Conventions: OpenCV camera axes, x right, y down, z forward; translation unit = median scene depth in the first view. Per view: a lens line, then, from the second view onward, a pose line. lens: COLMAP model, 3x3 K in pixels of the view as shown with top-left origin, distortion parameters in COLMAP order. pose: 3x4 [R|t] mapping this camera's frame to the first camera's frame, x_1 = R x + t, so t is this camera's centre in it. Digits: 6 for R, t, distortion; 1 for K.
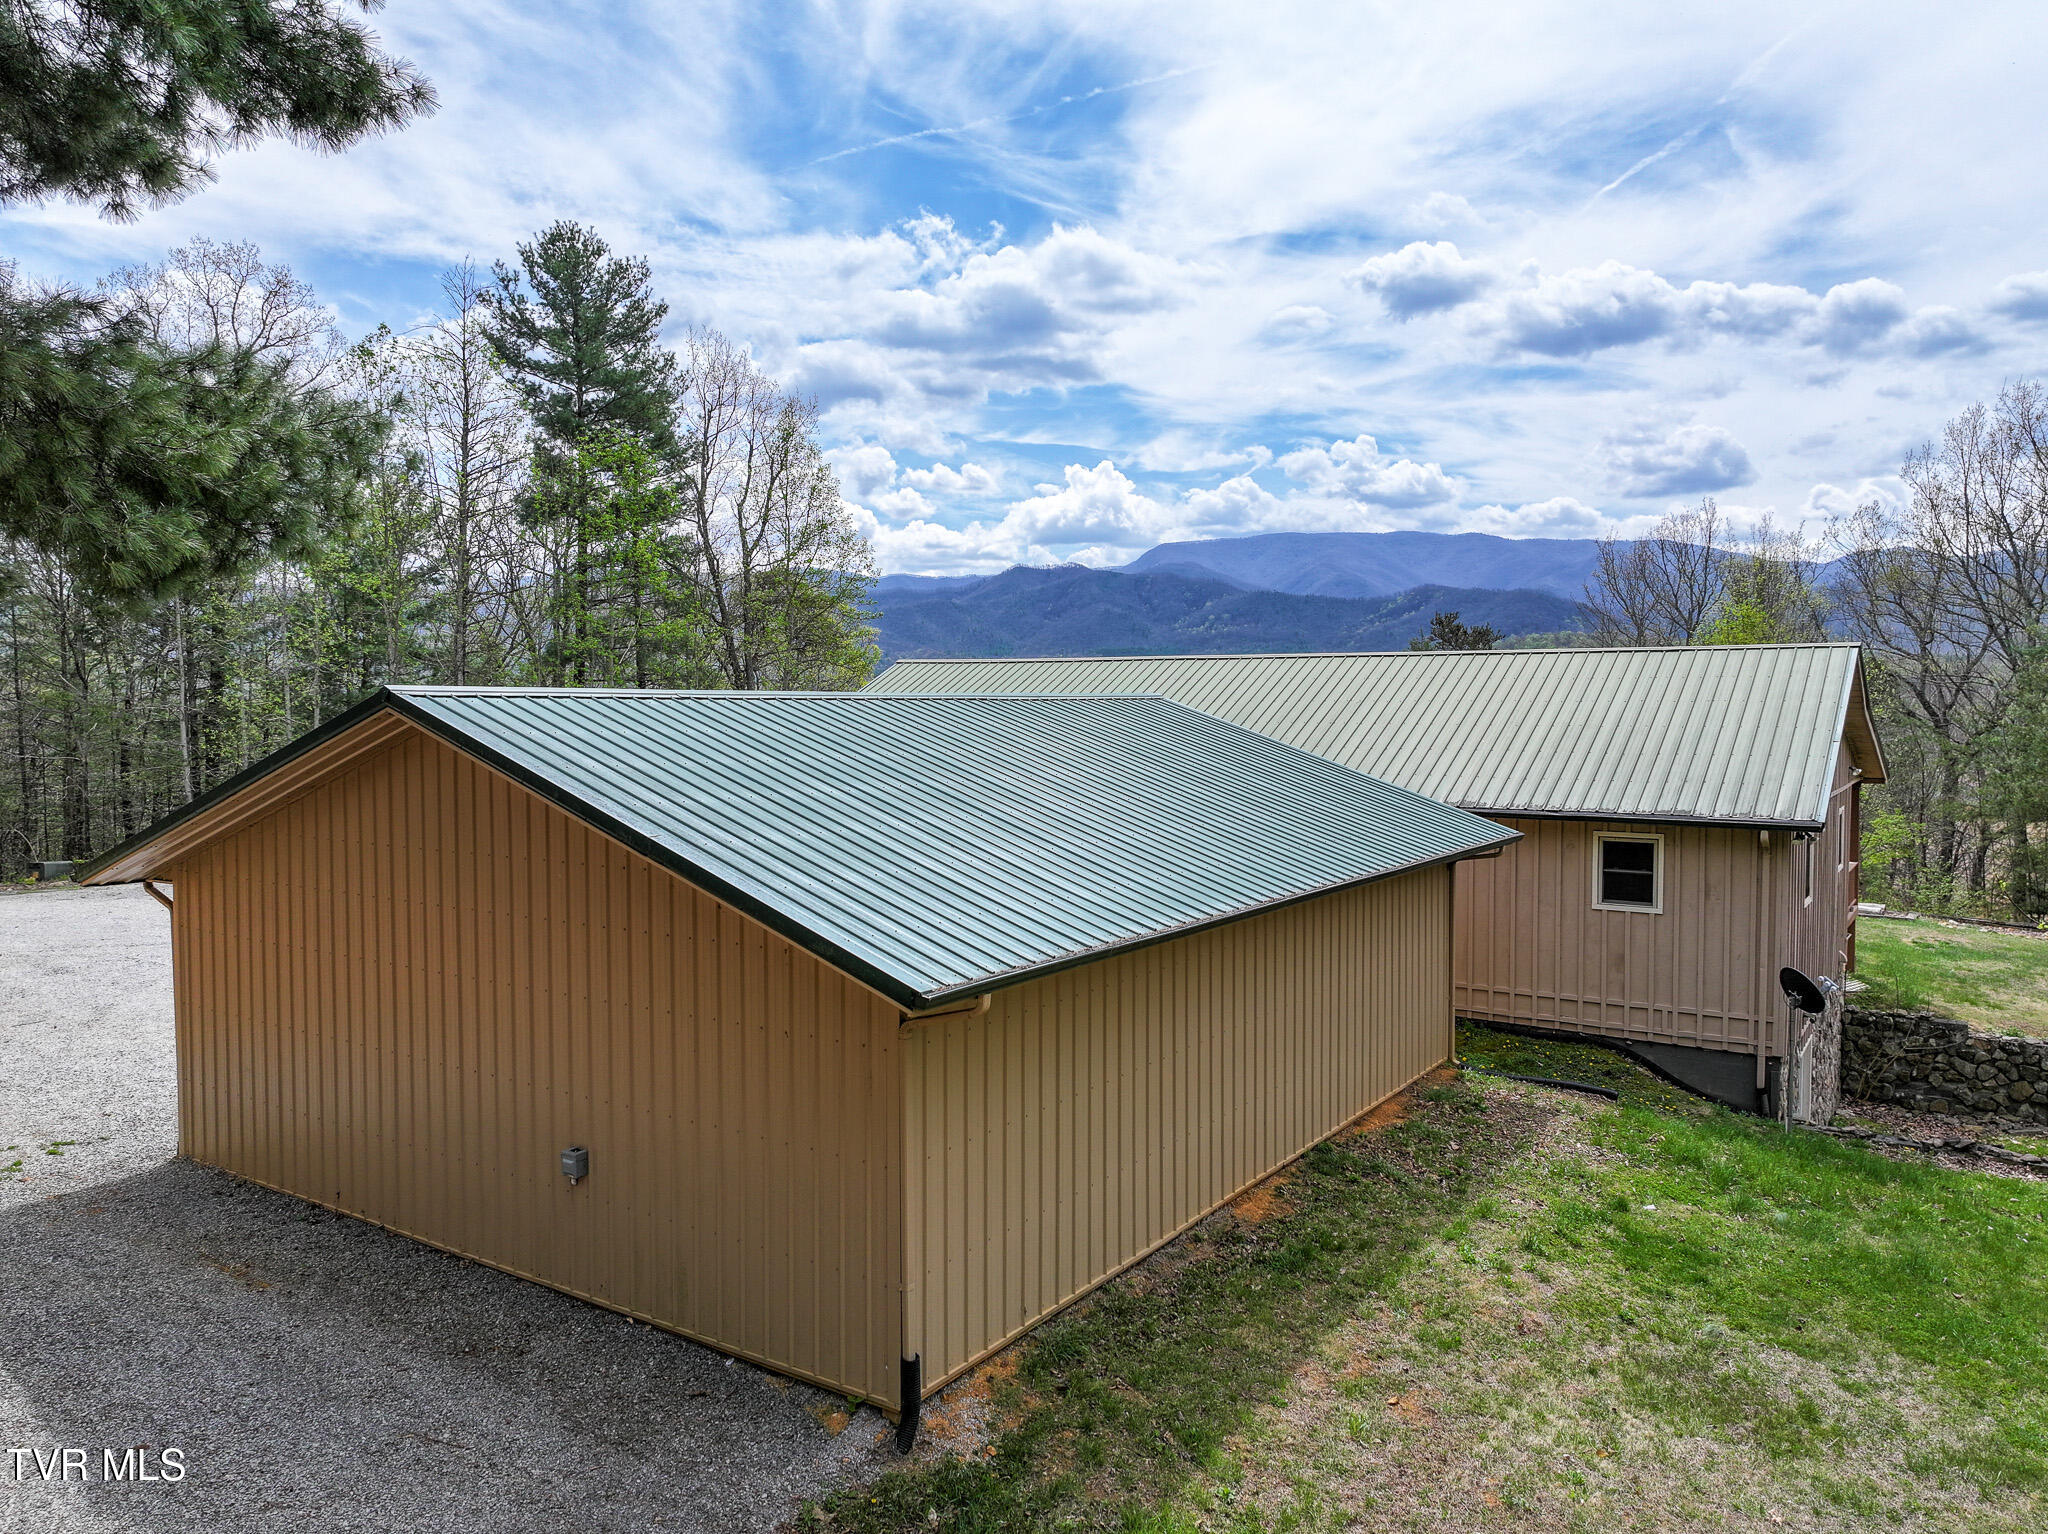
lens RADIAL K [[1452.9, 0, 1026.5], [0, 1452.9, 757.4], [0, 0, 1]] dist [0.001610, 0.020224]
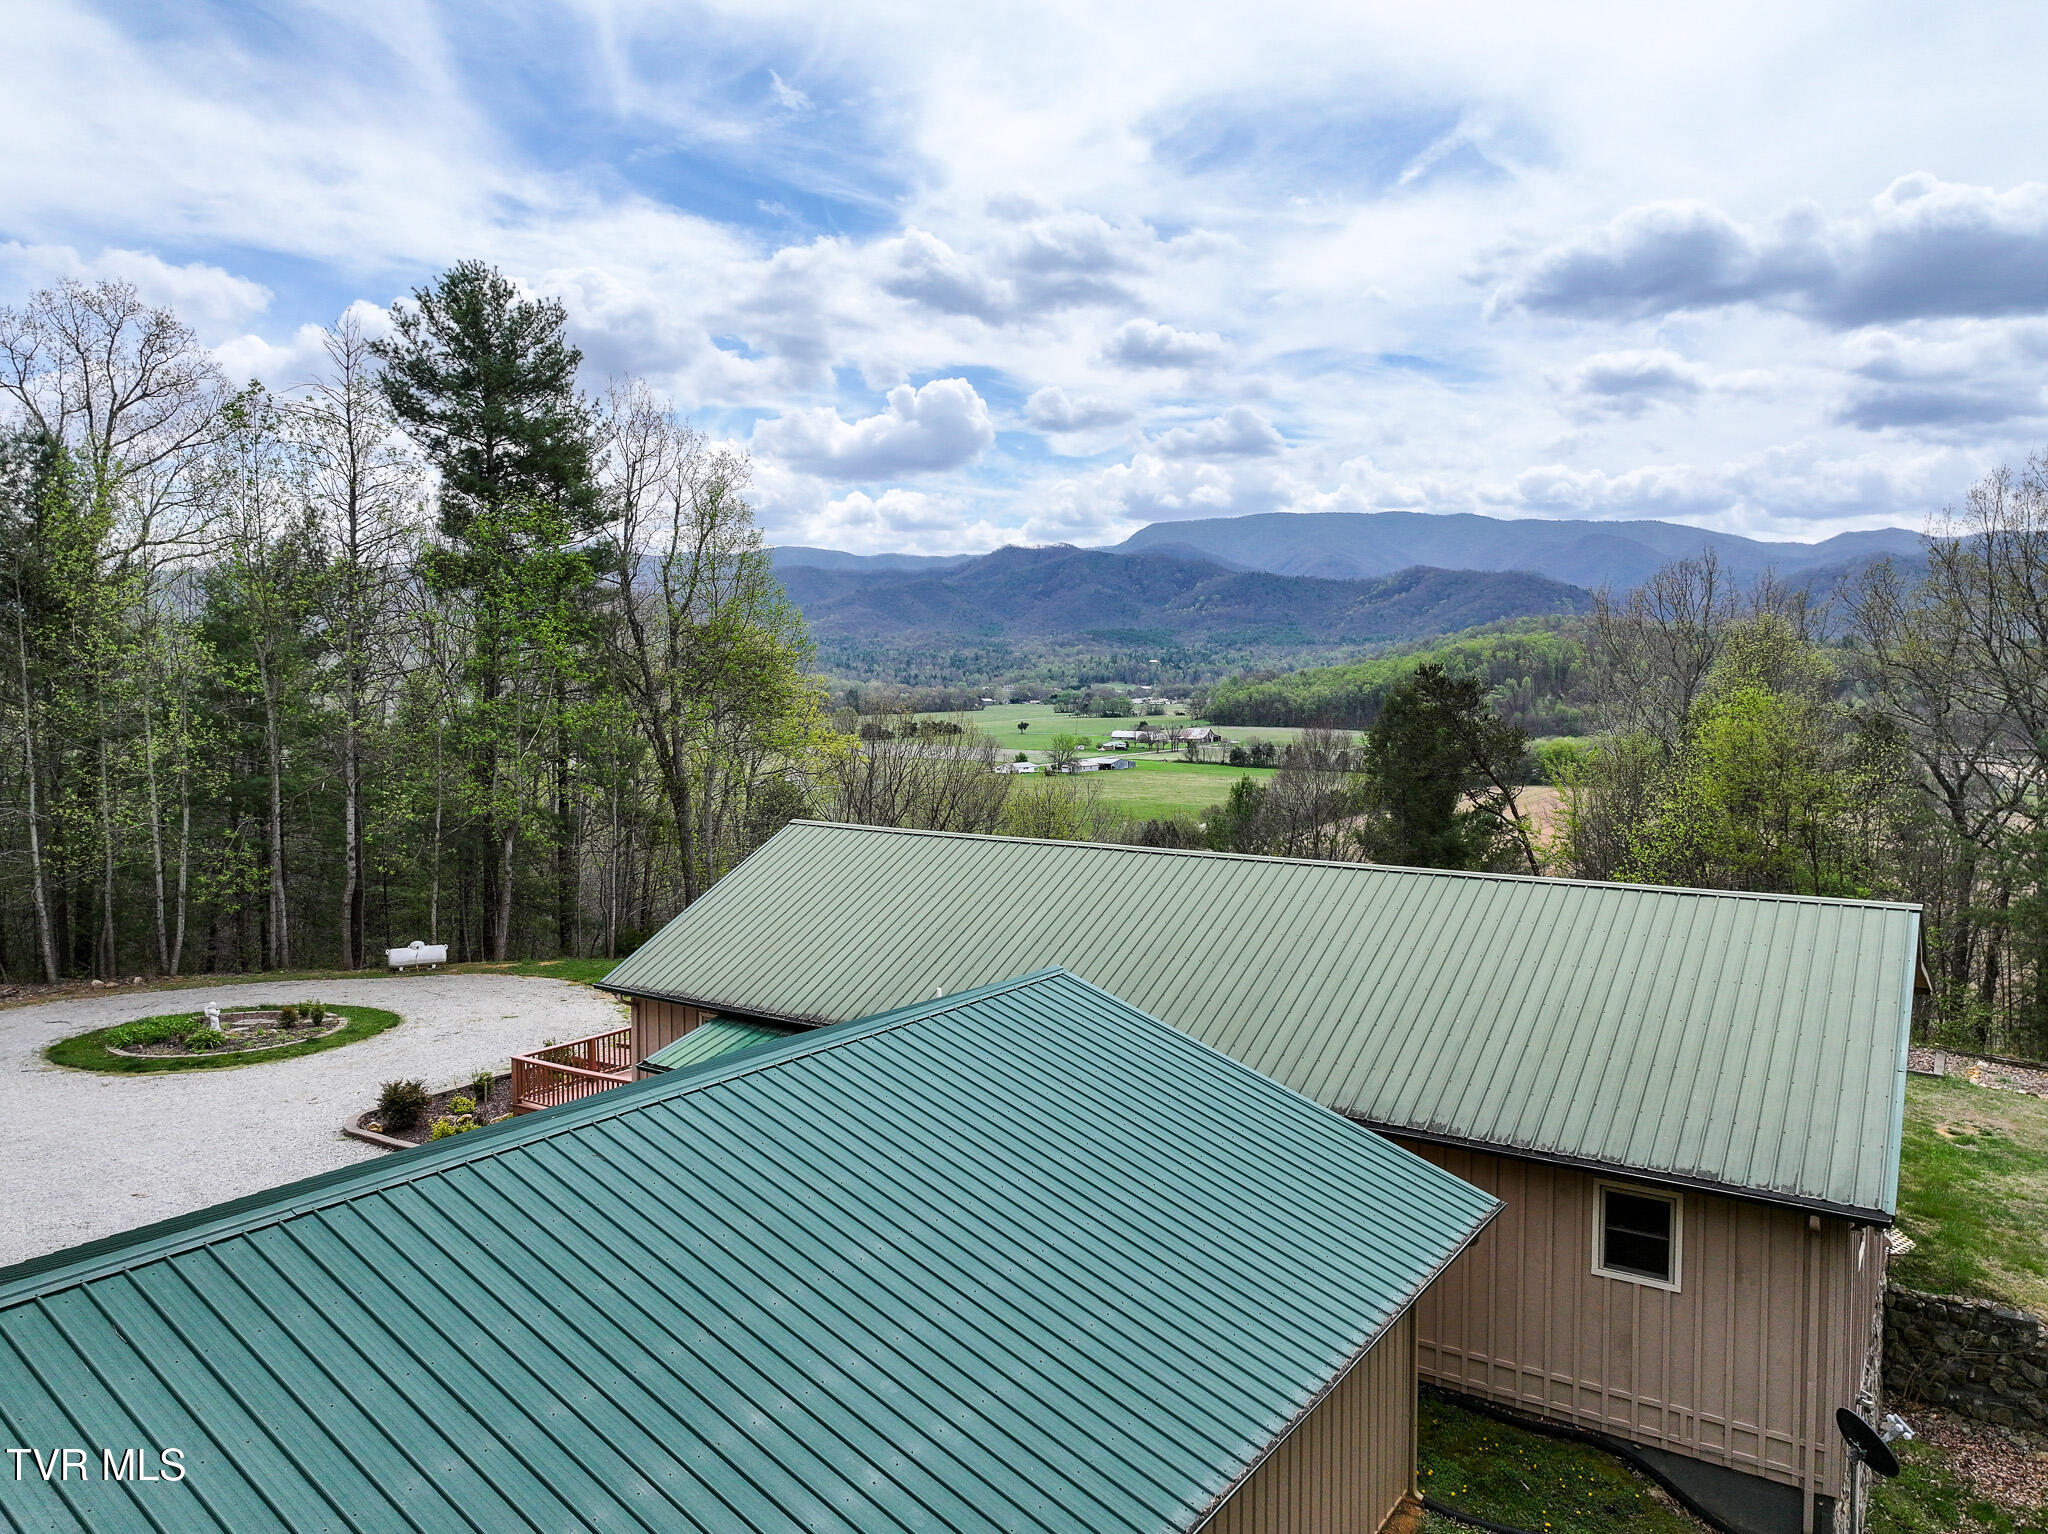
lens RADIAL K [[1452.9, 0, 1029.7], [0, 1452.9, 766.3], [0, 0, 1]] dist [0.001610, 0.020224]
pose [[0.999960, -0.002906, 0.008461, 0.030046], [0.002742, 0.999809, 0.019327, -0.074871], [-0.008516, -0.019303, 0.999777, 0.084110]]
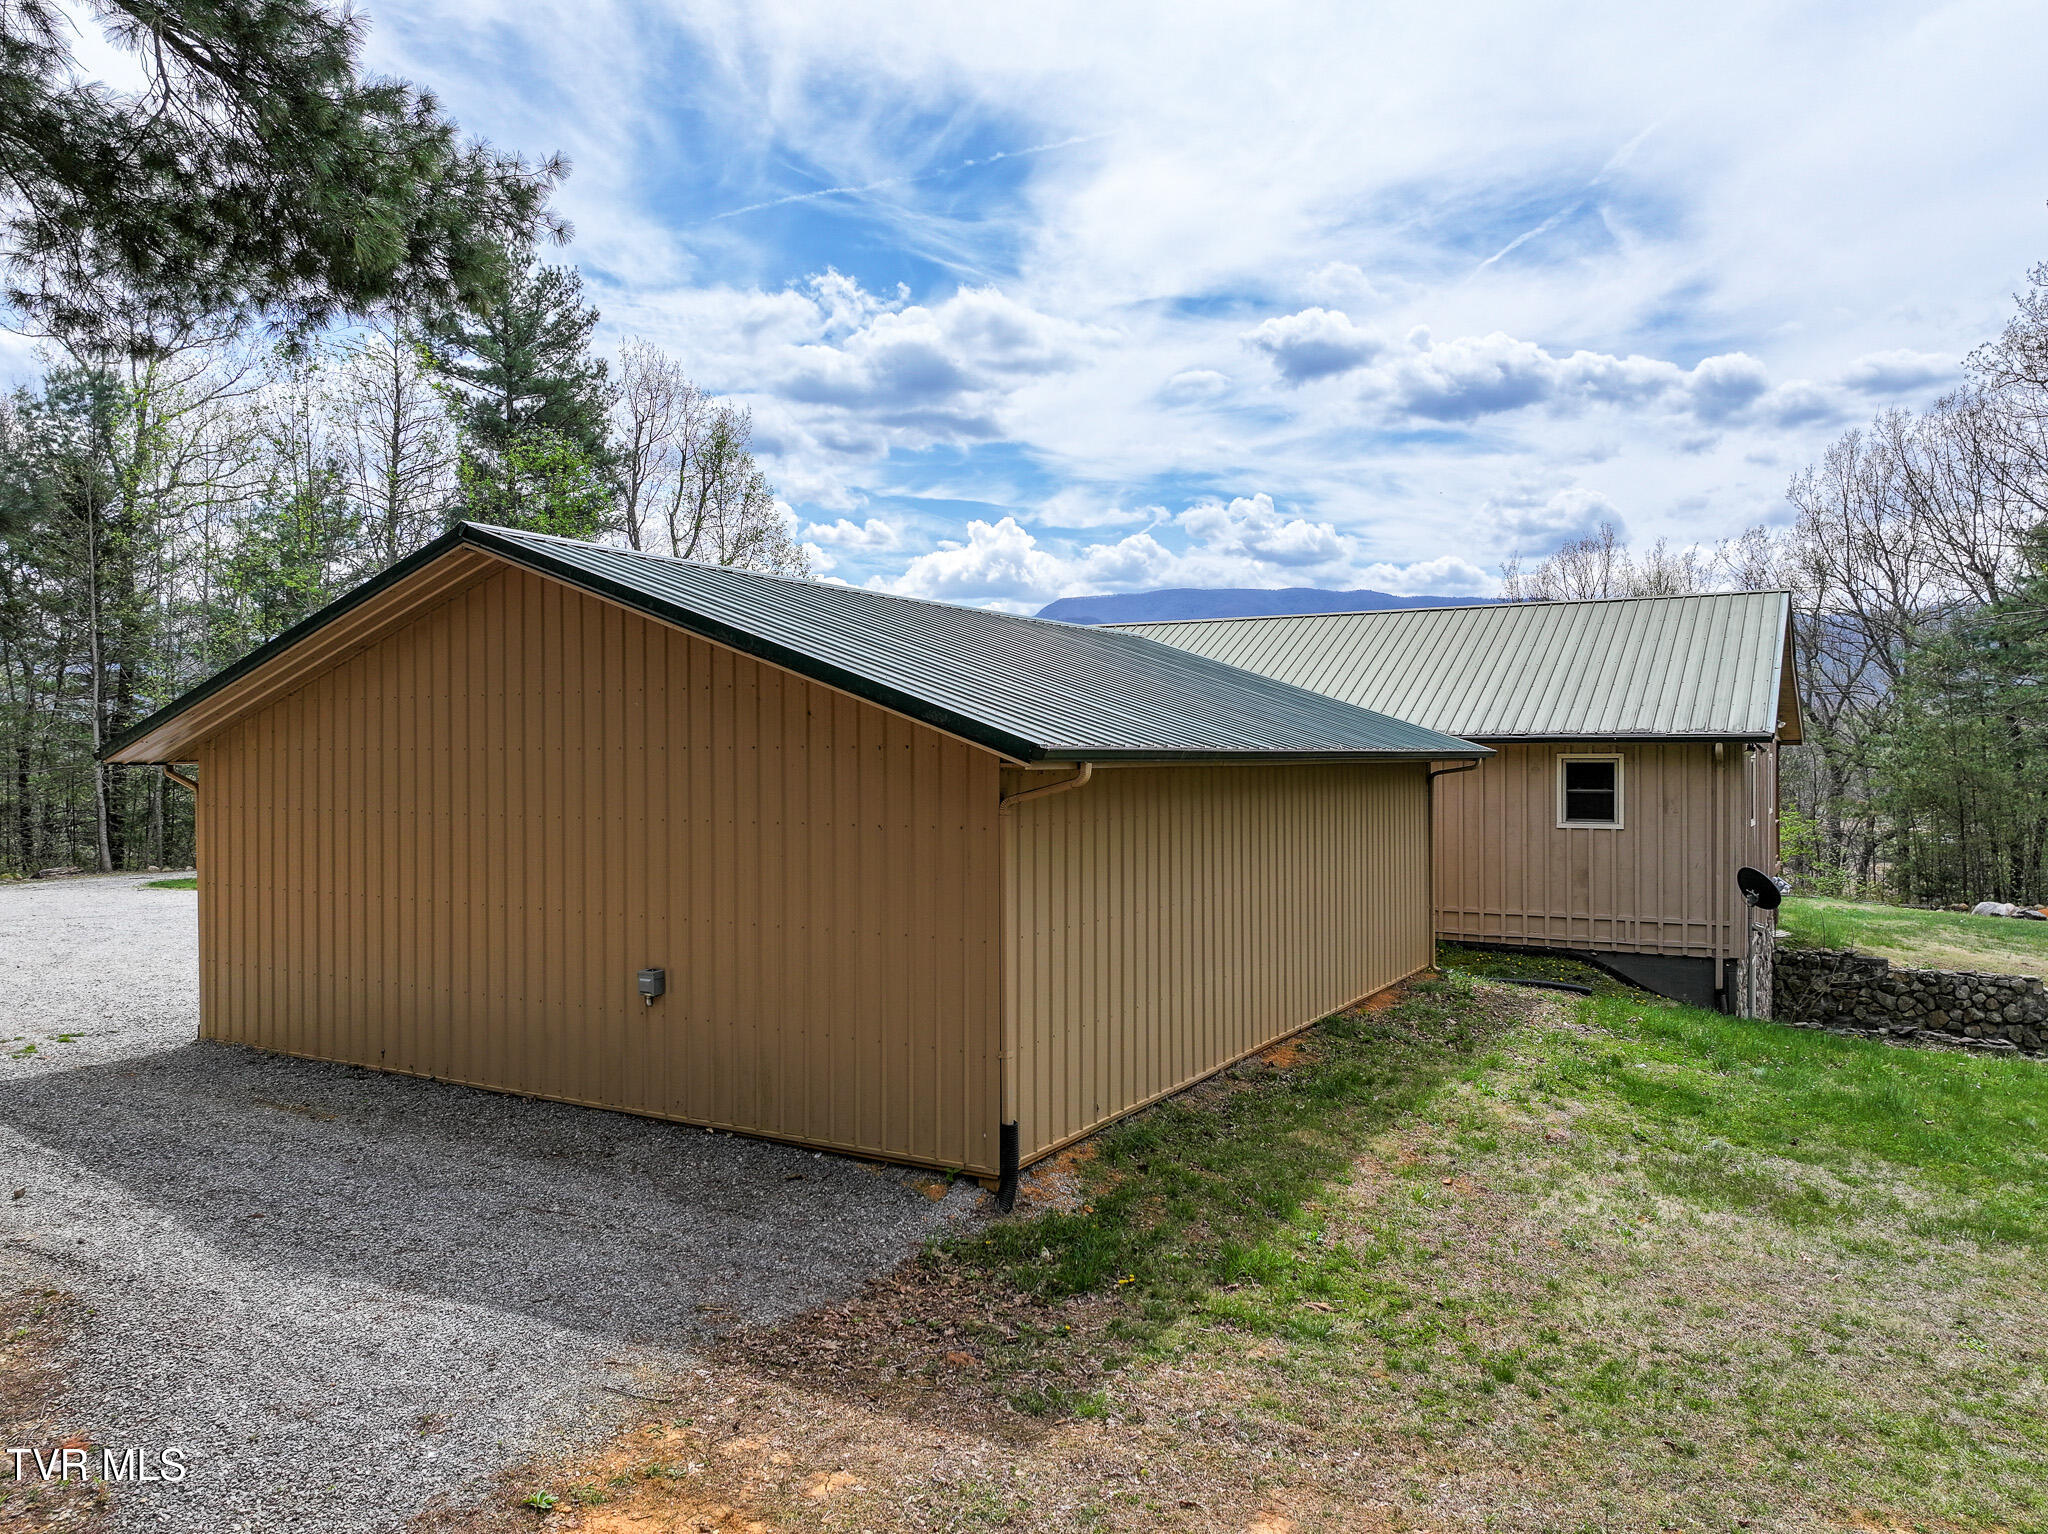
lens RADIAL K [[1452.9, 0, 1031.3], [0, 1452.9, 749.8], [0, 0, 1]] dist [0.001610, 0.020224]
pose [[0.997411, 0.000604, 0.071903, -0.026674], [0.002510, 0.999063, -0.043212, 0.036383], [-0.071862, 0.043281, 0.996475, -0.010130]]
